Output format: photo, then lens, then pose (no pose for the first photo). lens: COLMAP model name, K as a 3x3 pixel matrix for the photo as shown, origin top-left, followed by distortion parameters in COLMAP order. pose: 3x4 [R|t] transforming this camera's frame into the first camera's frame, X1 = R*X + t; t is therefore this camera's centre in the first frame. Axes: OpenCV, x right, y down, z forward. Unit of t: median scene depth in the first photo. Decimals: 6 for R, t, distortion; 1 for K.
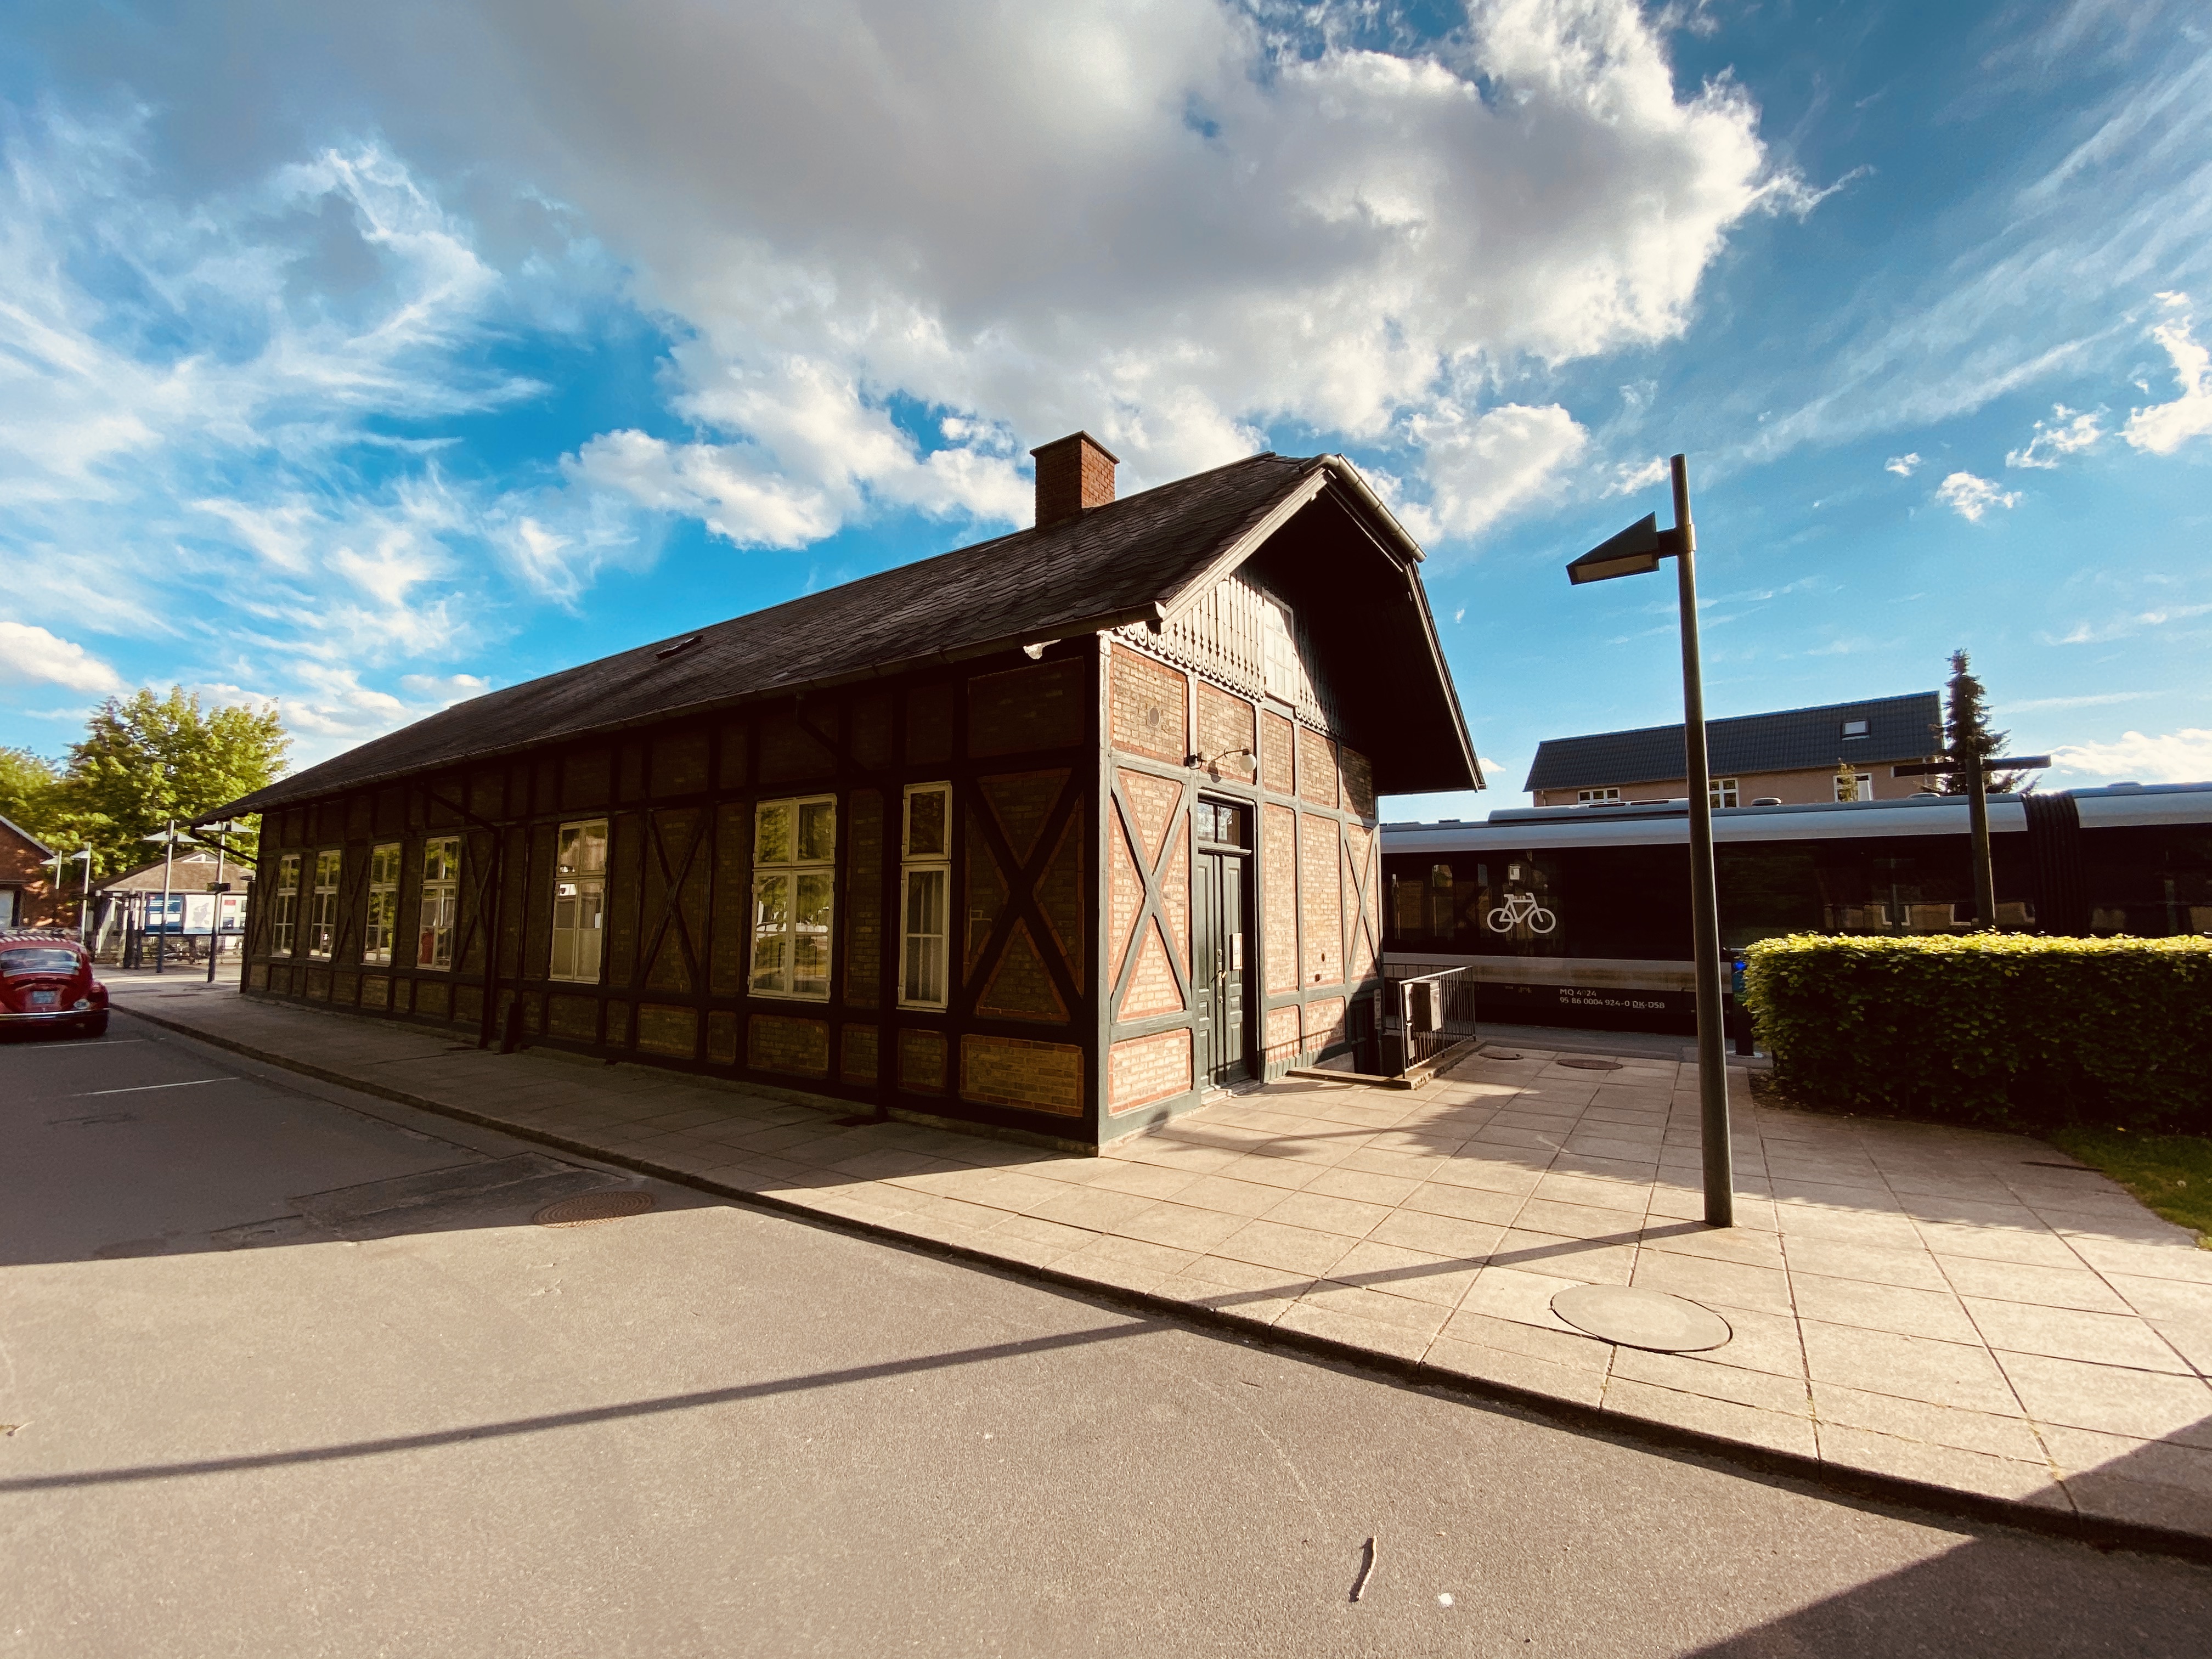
lens RADIAL K [[898.6, 0, 1095.5], [0, 898.6, 829.9], [0, 0, 1]] dist [0.023295, -0.021428]
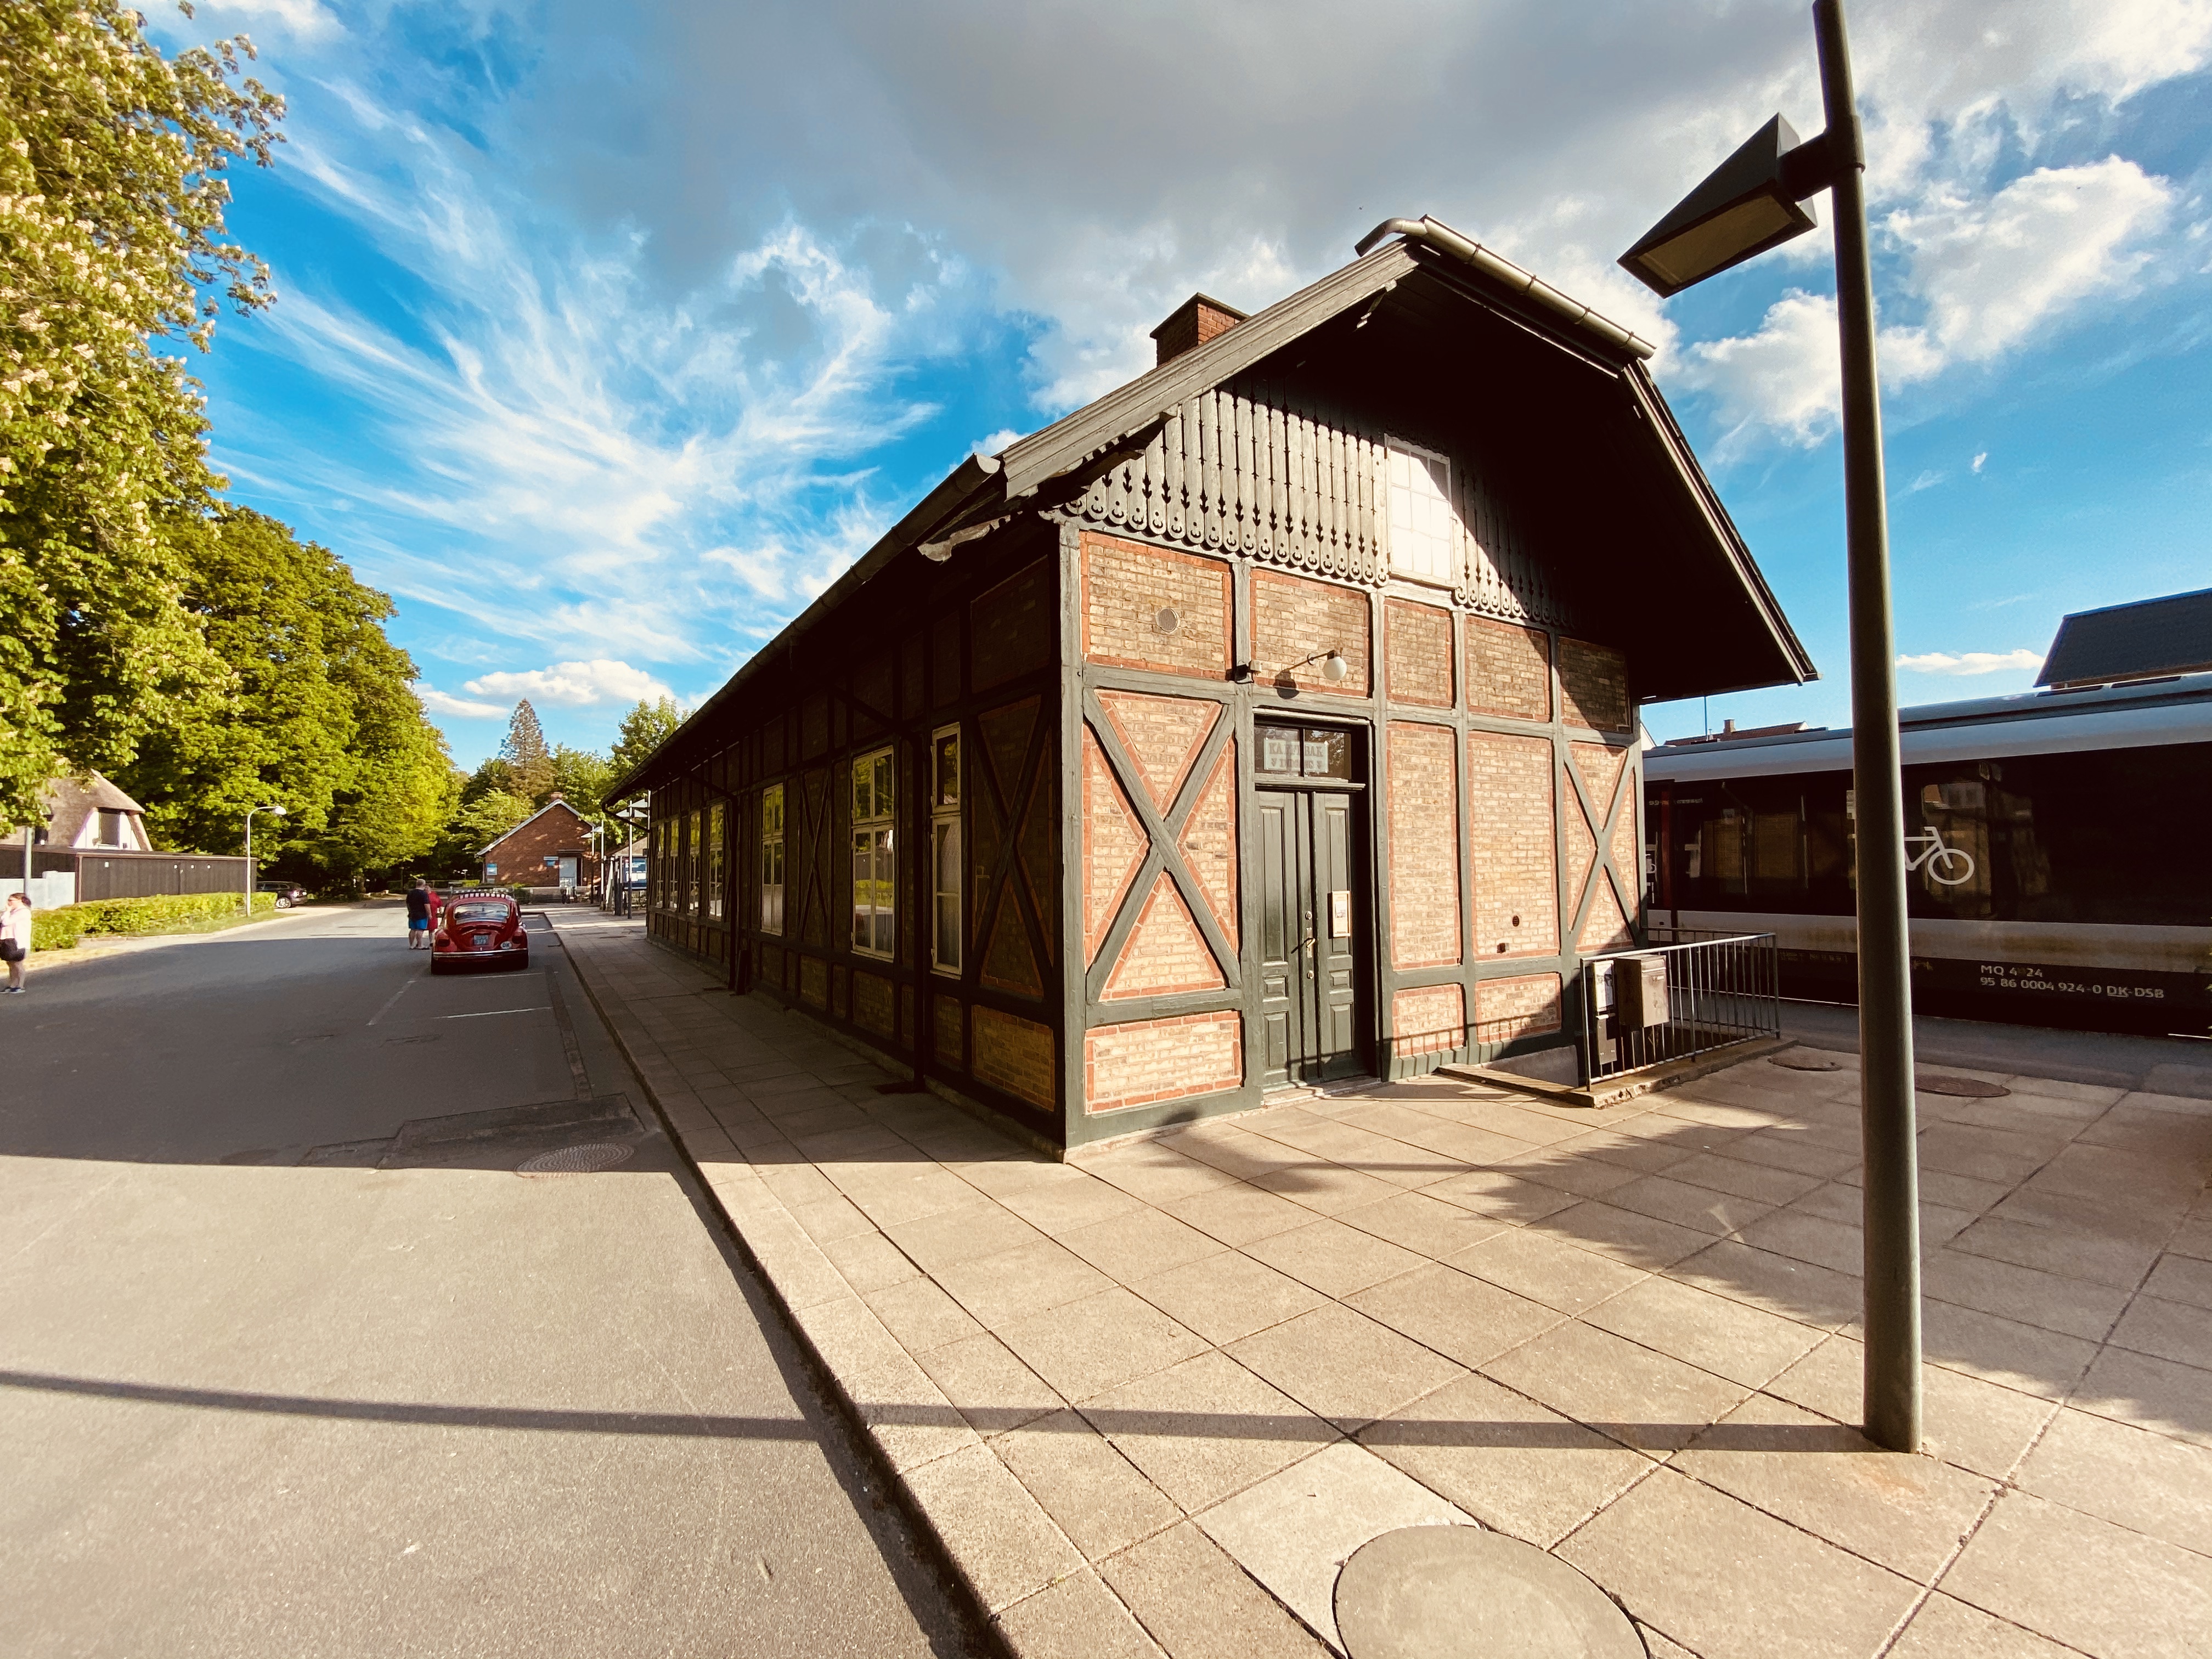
lens RADIAL K [[898.6, 0, 1095.5], [0, 898.6, 829.9], [0, 0, 1]] dist [0.023295, -0.021428]
pose [[0.921896, -0.027100, -0.386488, 0.321713], [0.047728, 0.997896, 0.043874, 0.021568], [0.384486, -0.058894, 0.921250, 0.242749]]
